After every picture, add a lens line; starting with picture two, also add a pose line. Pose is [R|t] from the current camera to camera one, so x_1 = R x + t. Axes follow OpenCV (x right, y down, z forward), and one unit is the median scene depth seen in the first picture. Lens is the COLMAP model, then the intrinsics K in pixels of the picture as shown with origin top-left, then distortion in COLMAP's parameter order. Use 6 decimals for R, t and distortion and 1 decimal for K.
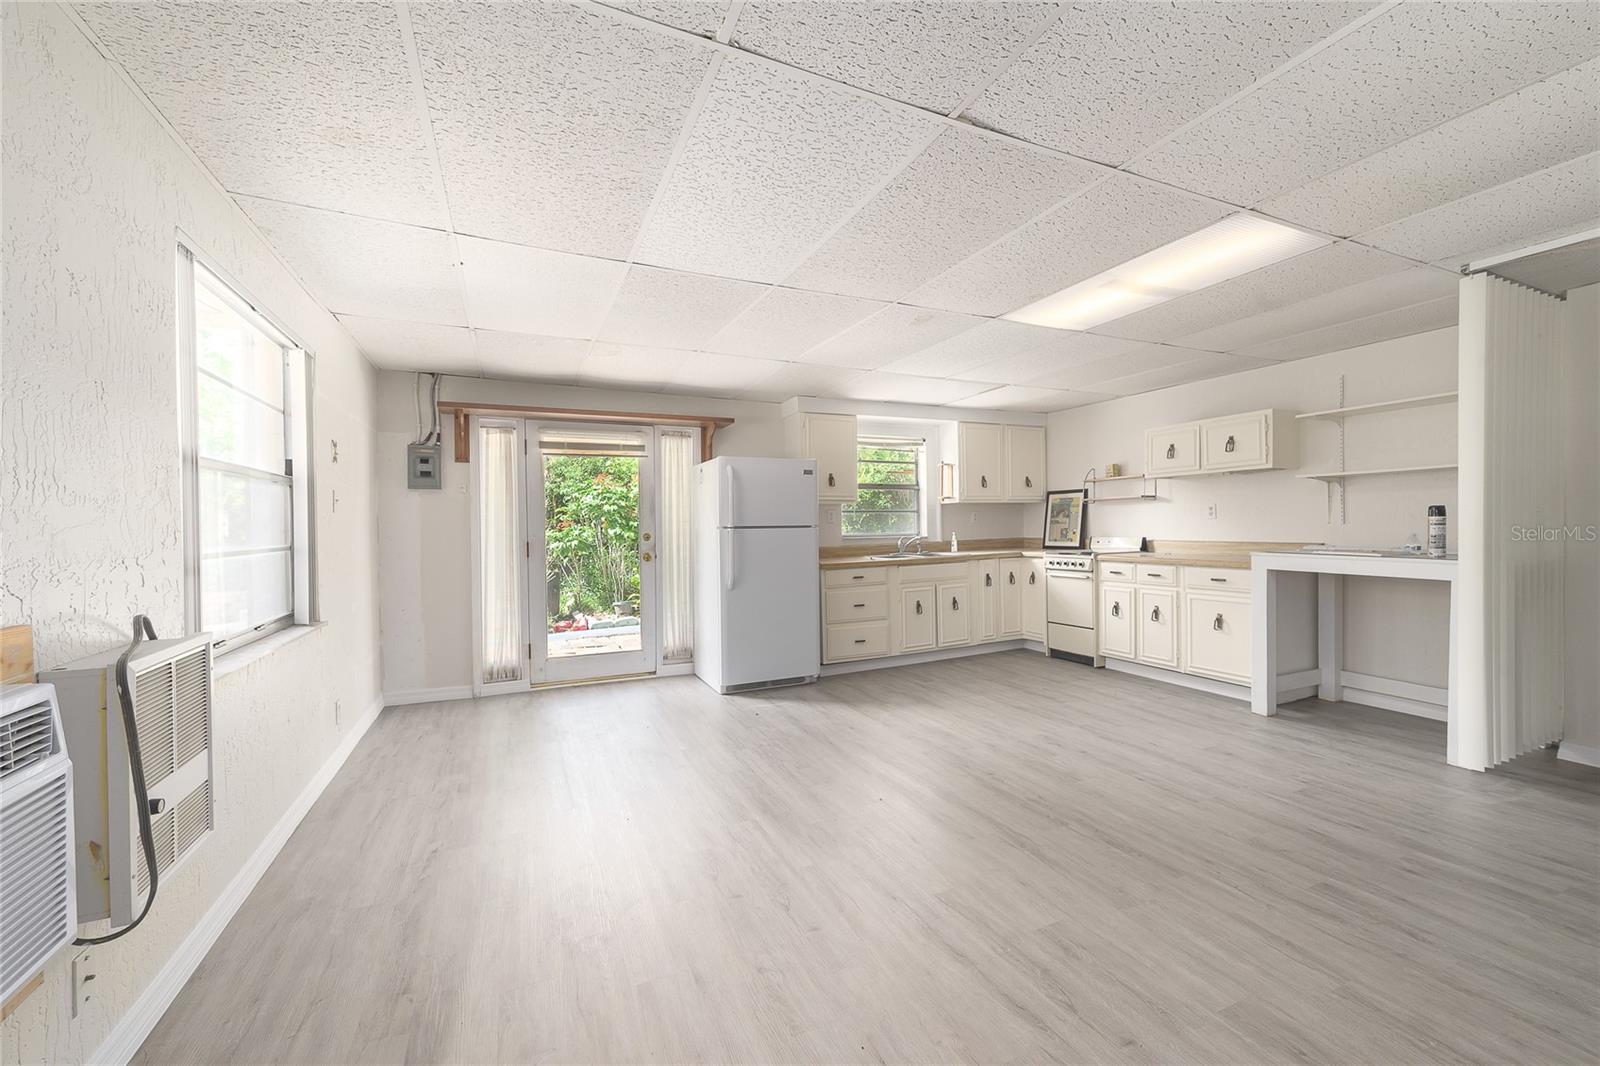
lens RADIAL K [[634.5, 0, 818.1], [0, 634.5, 524.0], [0, 0, 1]] dist [-0.001164, -0.000051]
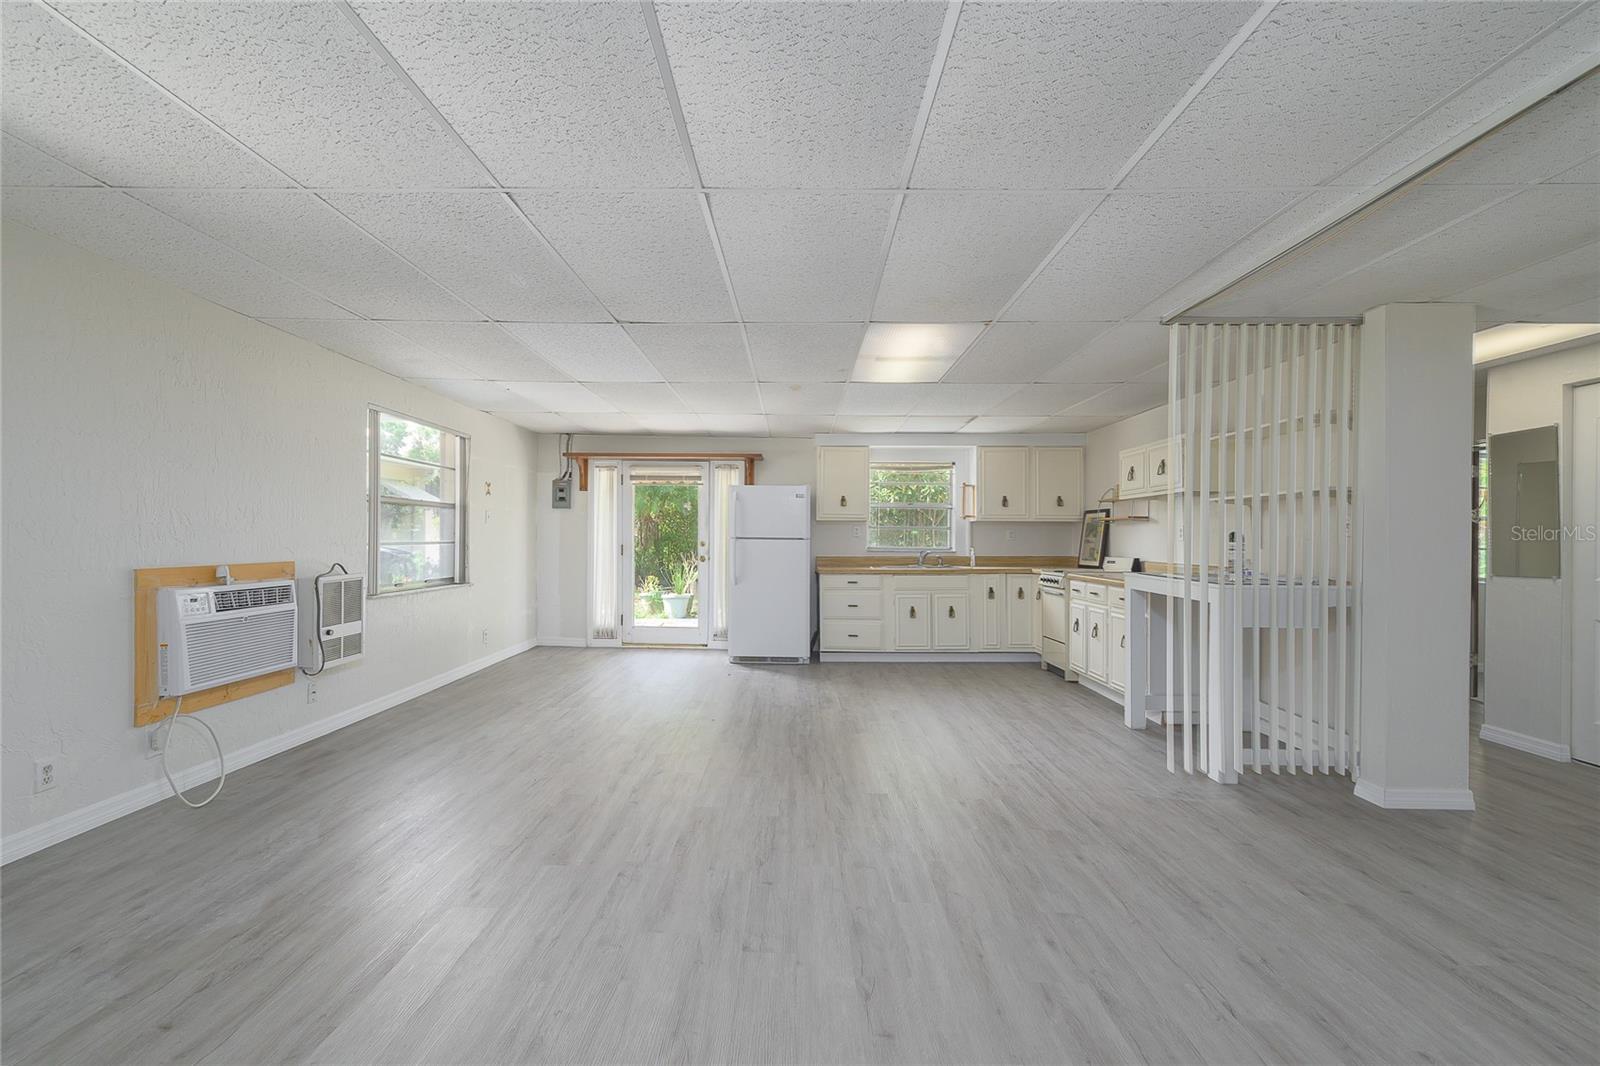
lens RADIAL K [[666.8, 0, 800.0], [0, 666.8, 533.0], [0, 0, 1]] dist [-0.000814, -0.000107]
pose [[0.899391, 0.019960, -0.436688, 0.531970], [-0.023032, 0.999733, -0.001741, -0.004965], [0.436537, 0.011624, 0.899611, -0.183461]]
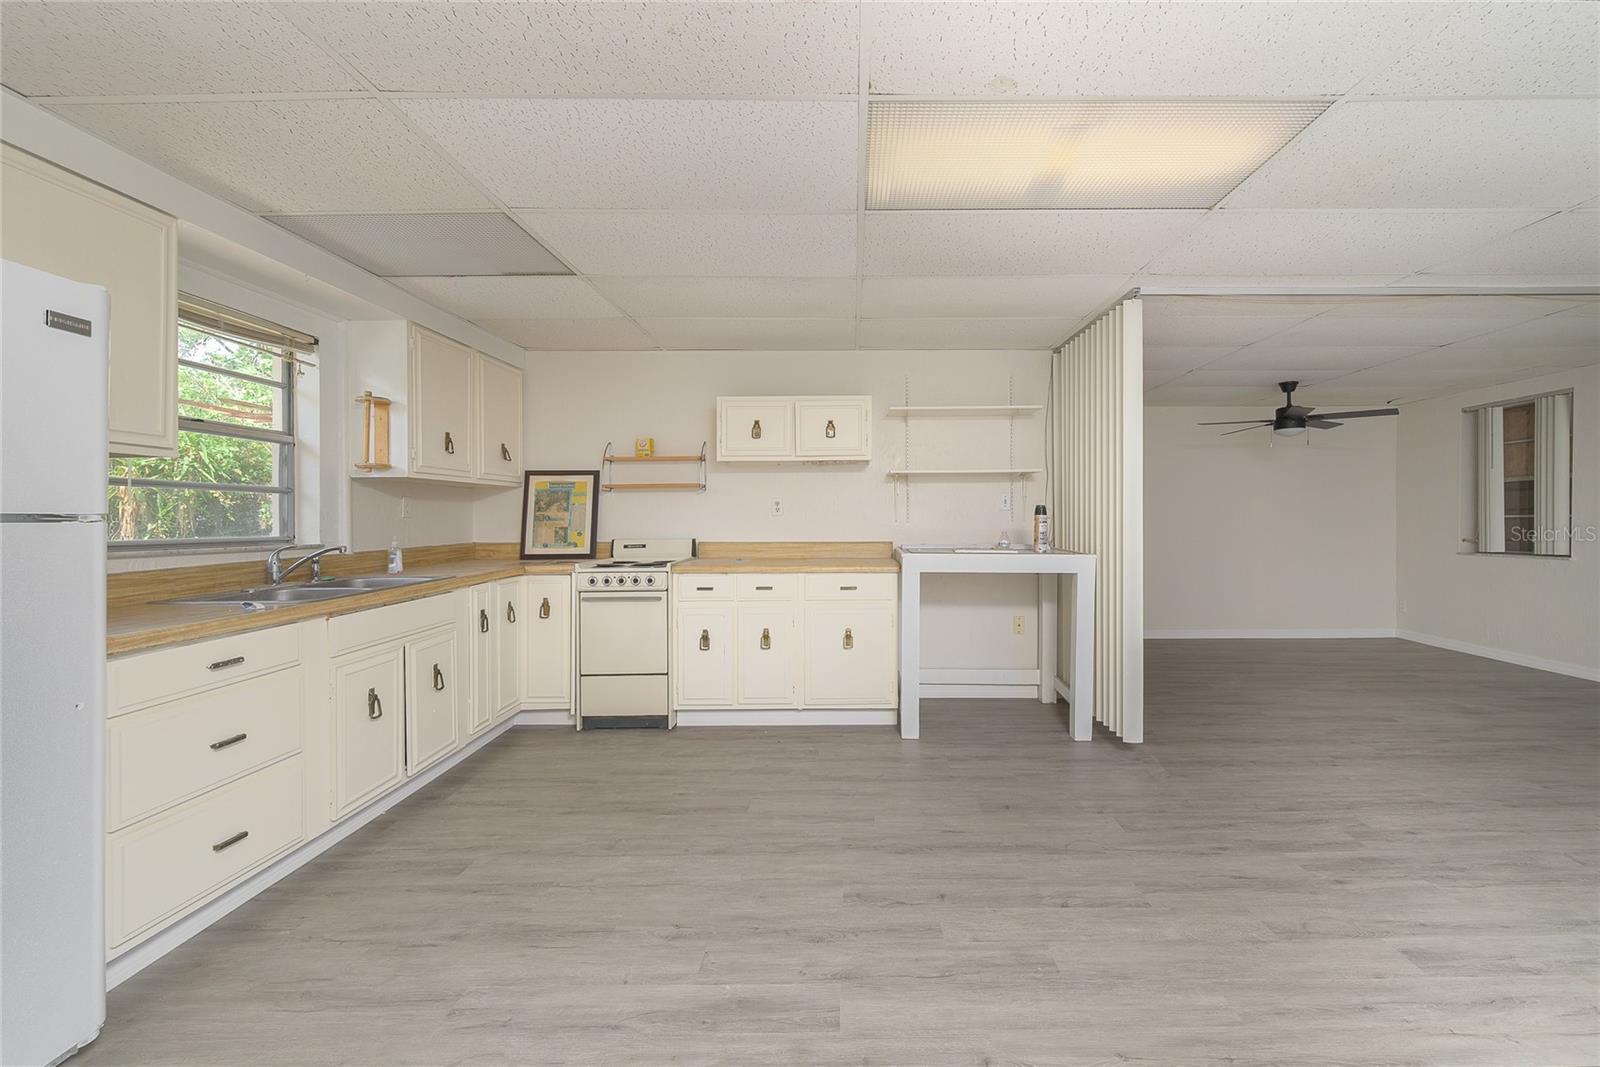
lens RADIAL K [[648.9, 0, 847.7], [0, 648.9, 517.4], [0, 0, 1]] dist [-0.000638, 0.000234]
pose [[0.431703, 0.014782, 0.901895, -0.117348], [-0.002740, 0.999883, -0.015076, 0.007047], [-0.902012, 0.004037, 0.431693, 0.536035]]
